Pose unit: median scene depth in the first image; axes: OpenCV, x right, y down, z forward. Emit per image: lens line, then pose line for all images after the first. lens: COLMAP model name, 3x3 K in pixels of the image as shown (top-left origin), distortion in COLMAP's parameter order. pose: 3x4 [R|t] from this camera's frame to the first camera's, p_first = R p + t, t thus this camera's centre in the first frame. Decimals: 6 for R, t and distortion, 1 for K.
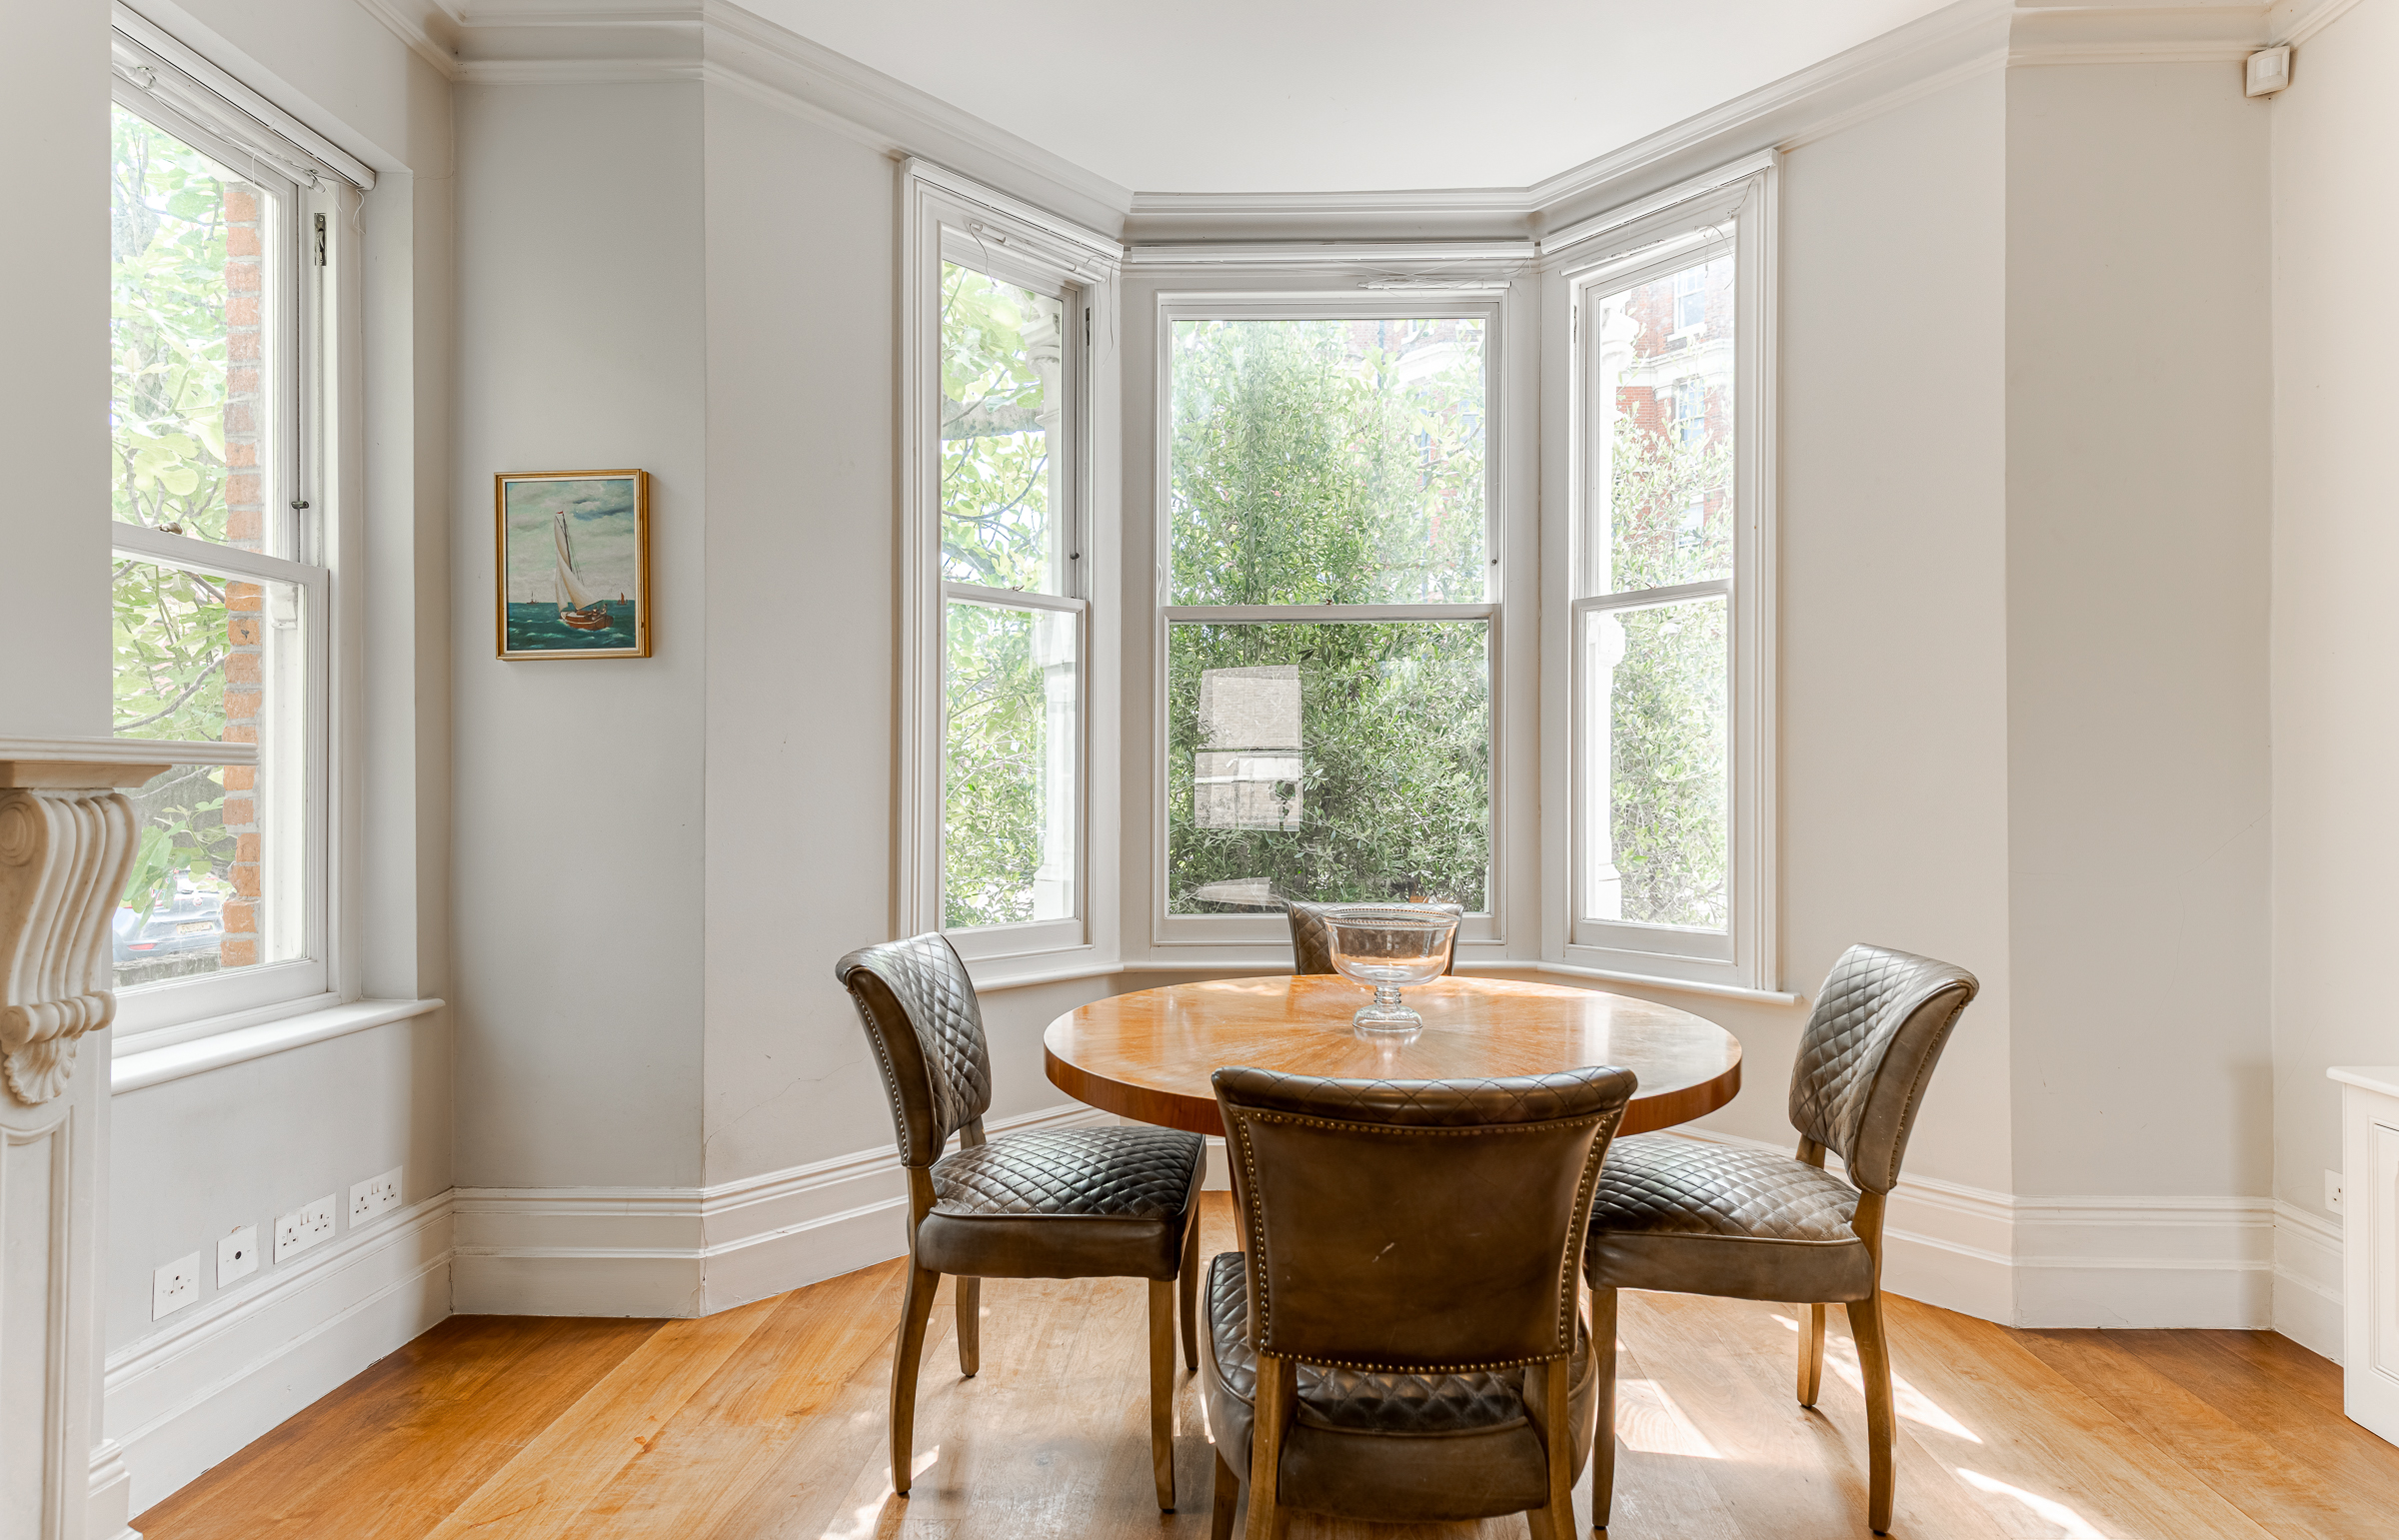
lens RADIAL K [[1404.5, 0, 1441.9], [0, 1404.5, 771.8], [0, 0, 1]] dist [0.027312, -0.012391]
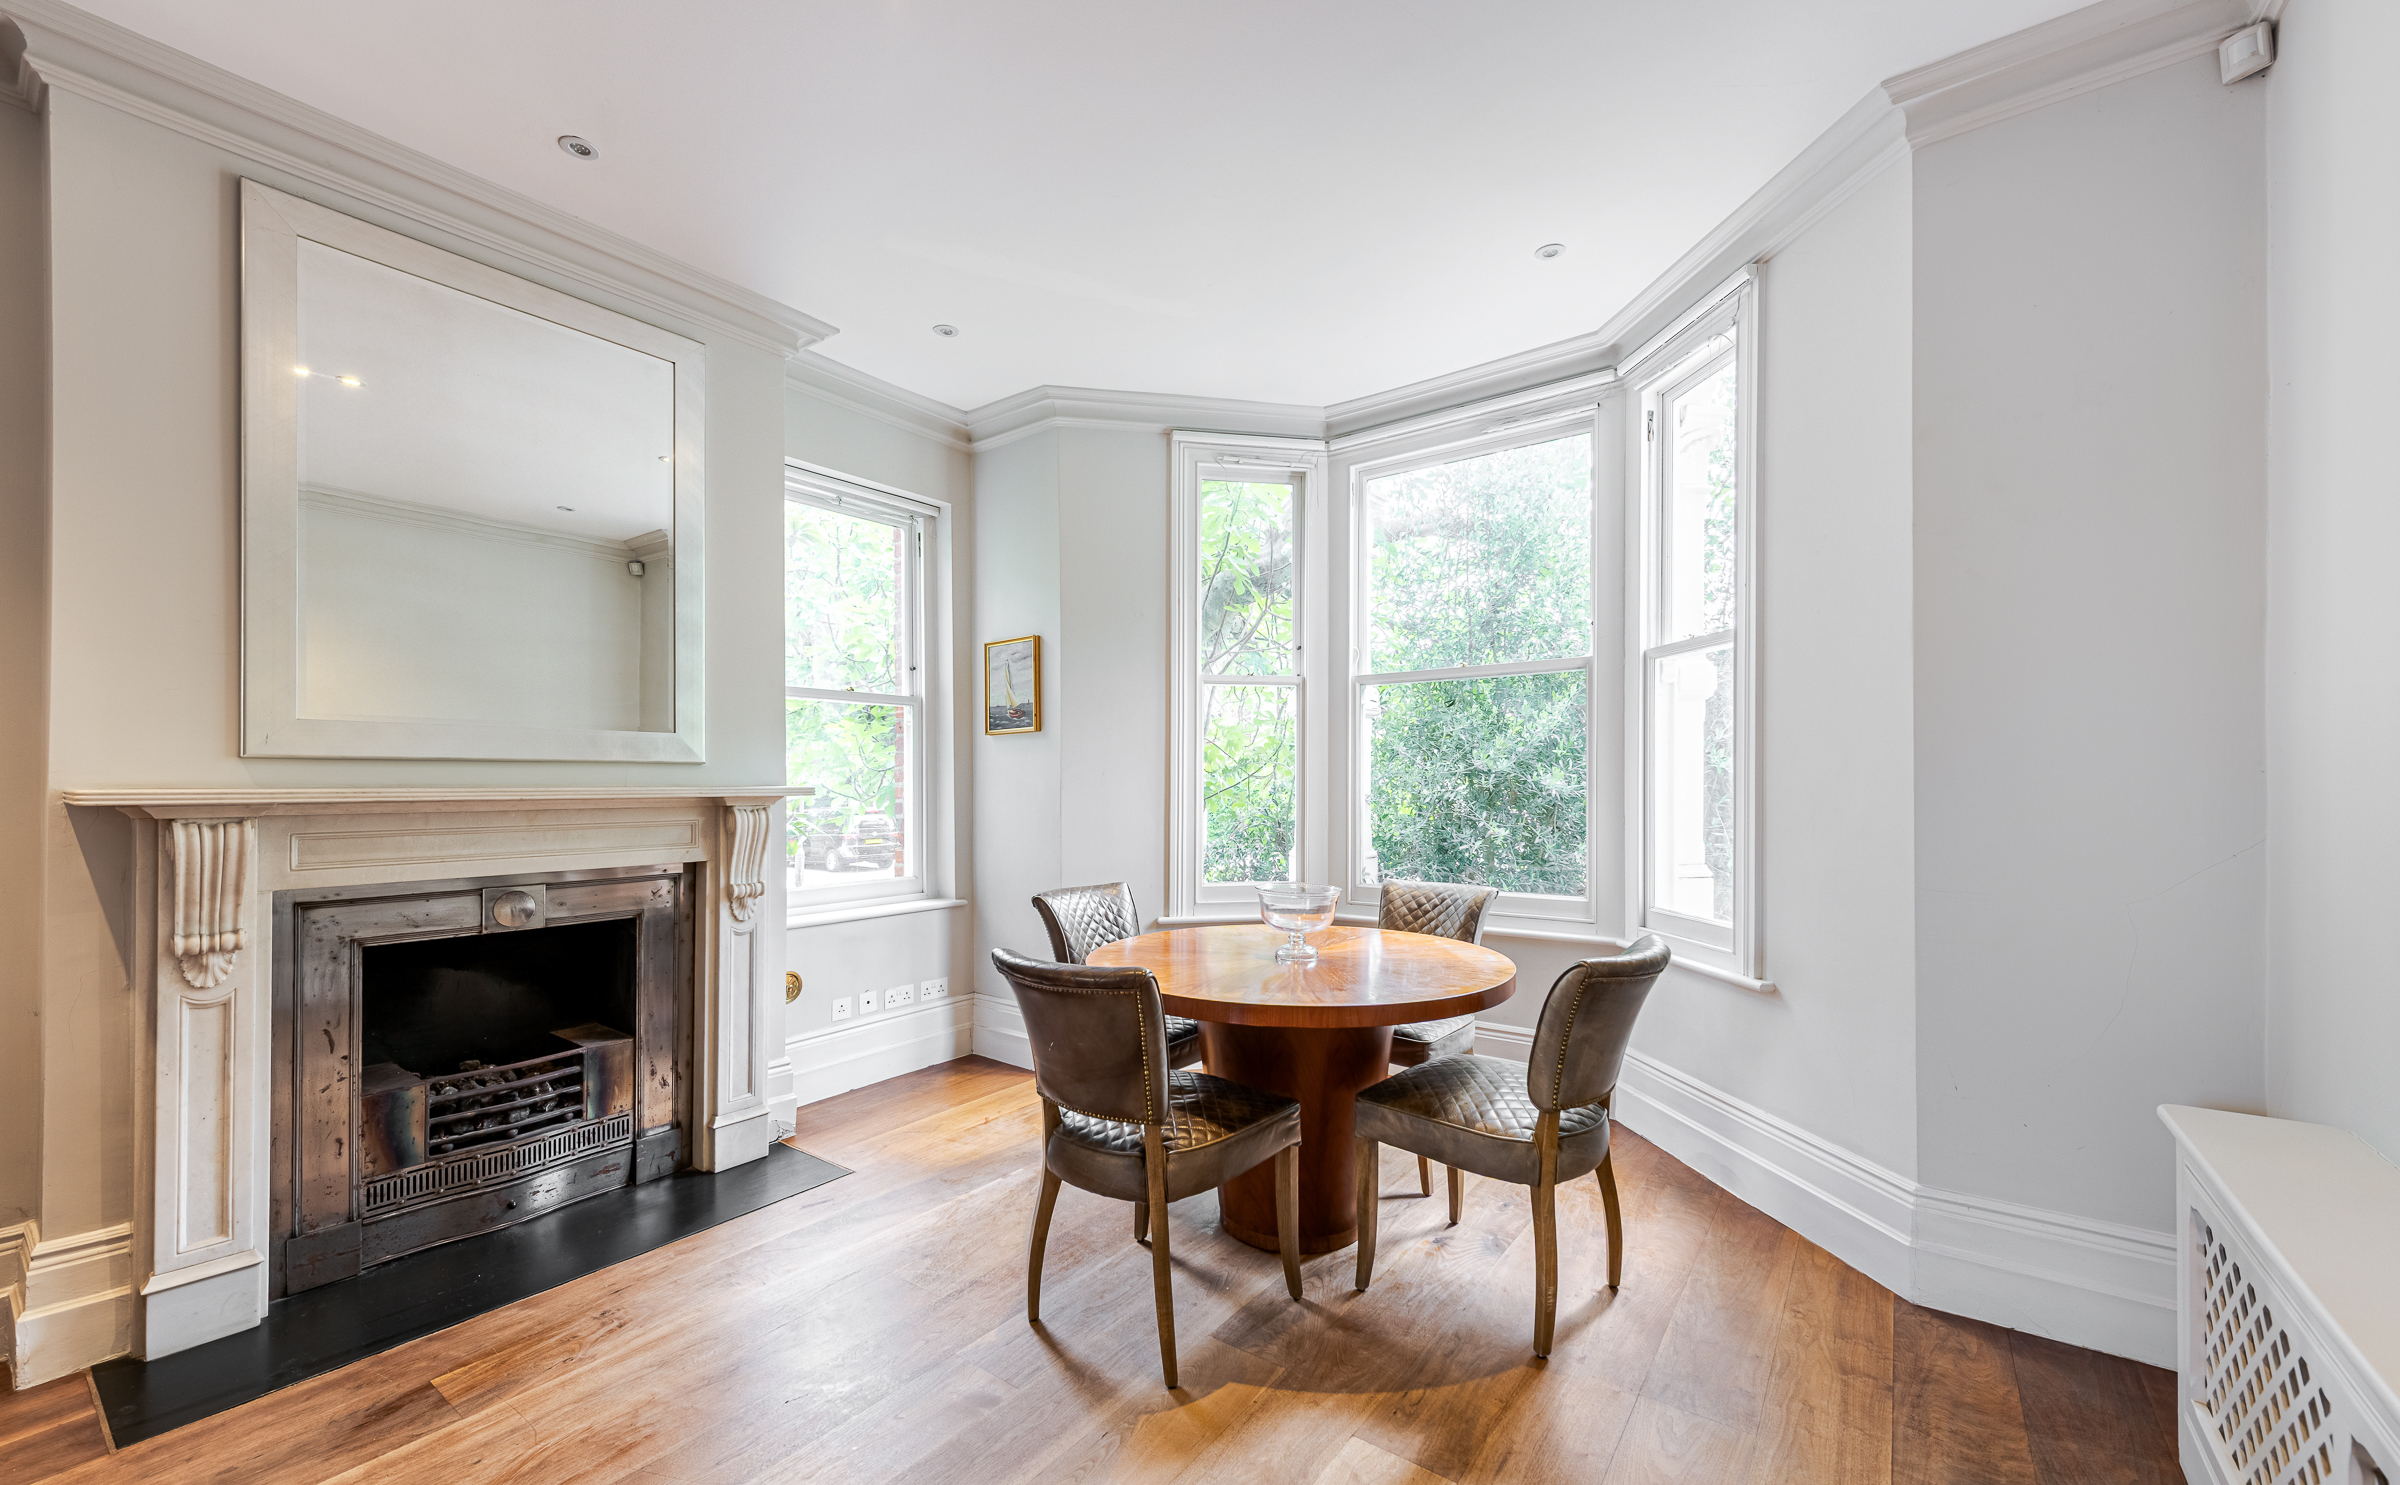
lens RADIAL K [[1096.1, 0, 1108.4], [0, 1096.1, 777.7], [0, 0, 1]] dist [0.015476, -0.001560]
pose [[0.747036, -0.003299, -0.664775, 0.529008], [0.009196, 0.999943, 0.005372, -0.026100], [0.664720, -0.010127, 0.747024, -0.057644]]
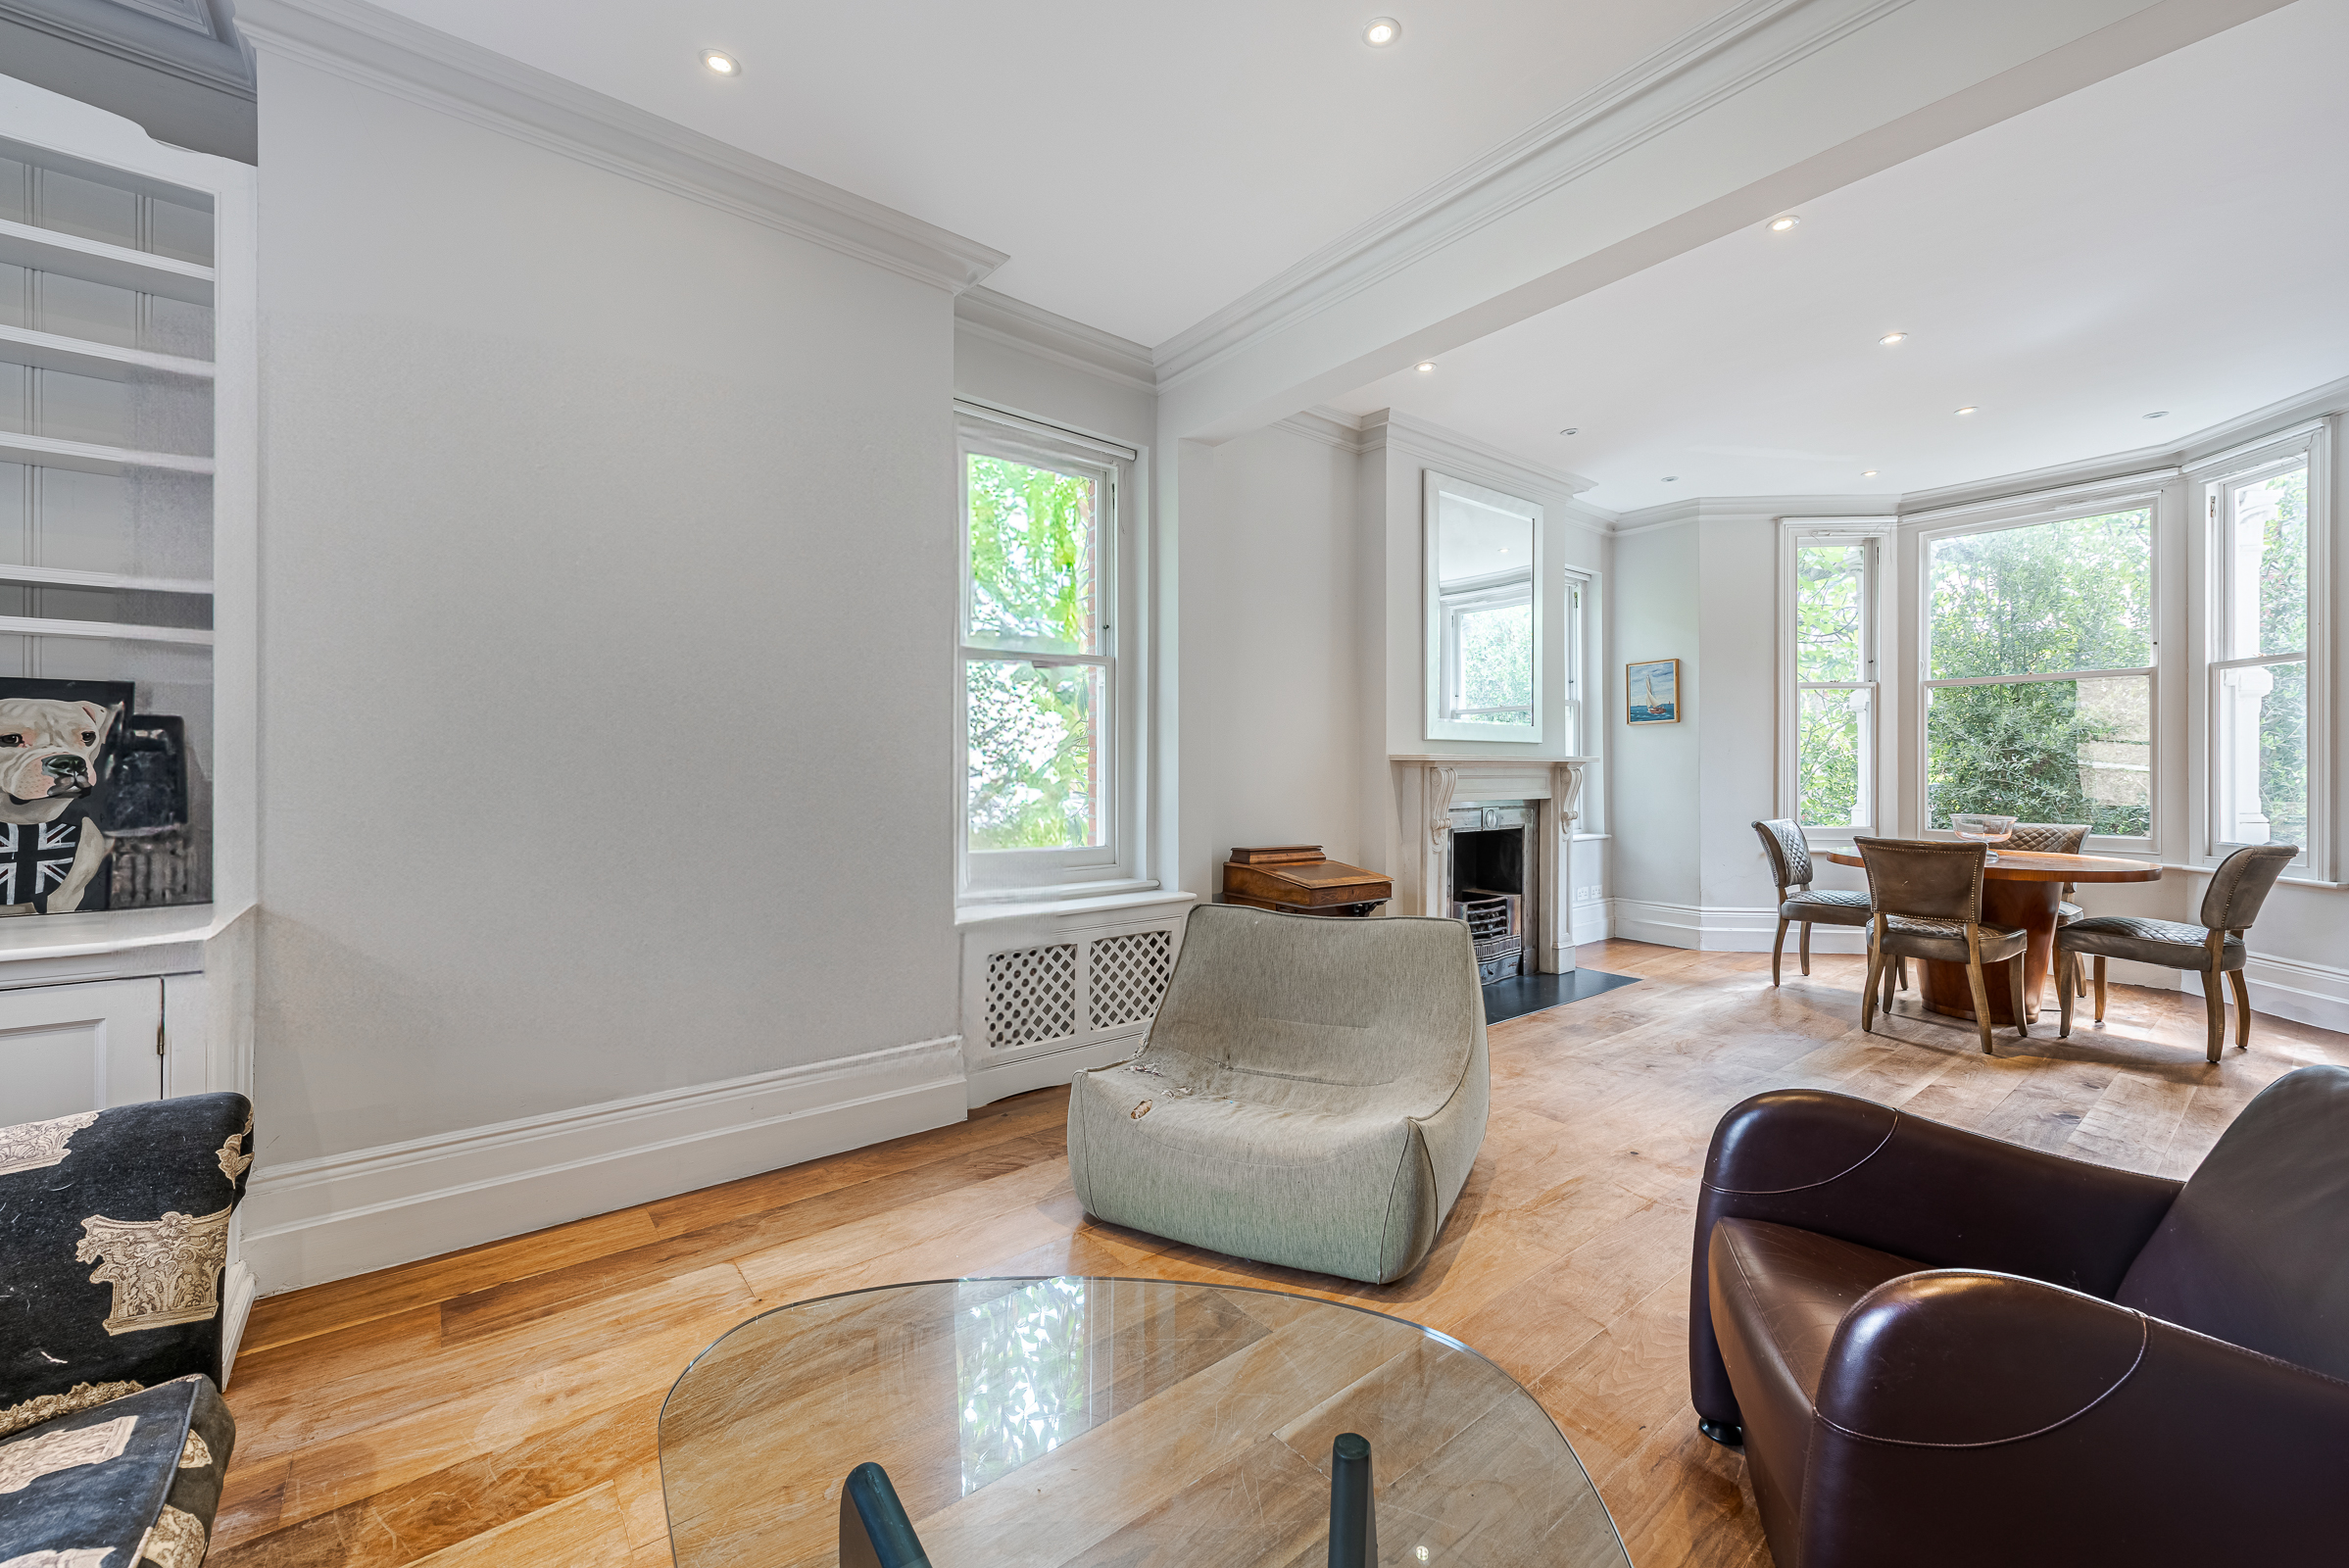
lens RADIAL K [[1033.0, 0, 1032.4], [0, 1033.0, 763.7], [0, 0, 1]] dist [-0.000768, -0.000867]
pose [[0.531028, -0.002111, -0.847351, 0.560211], [0.008292, 0.999962, 0.002705, -0.013989], [0.847313, -0.008462, 0.531026, -1.320442]]
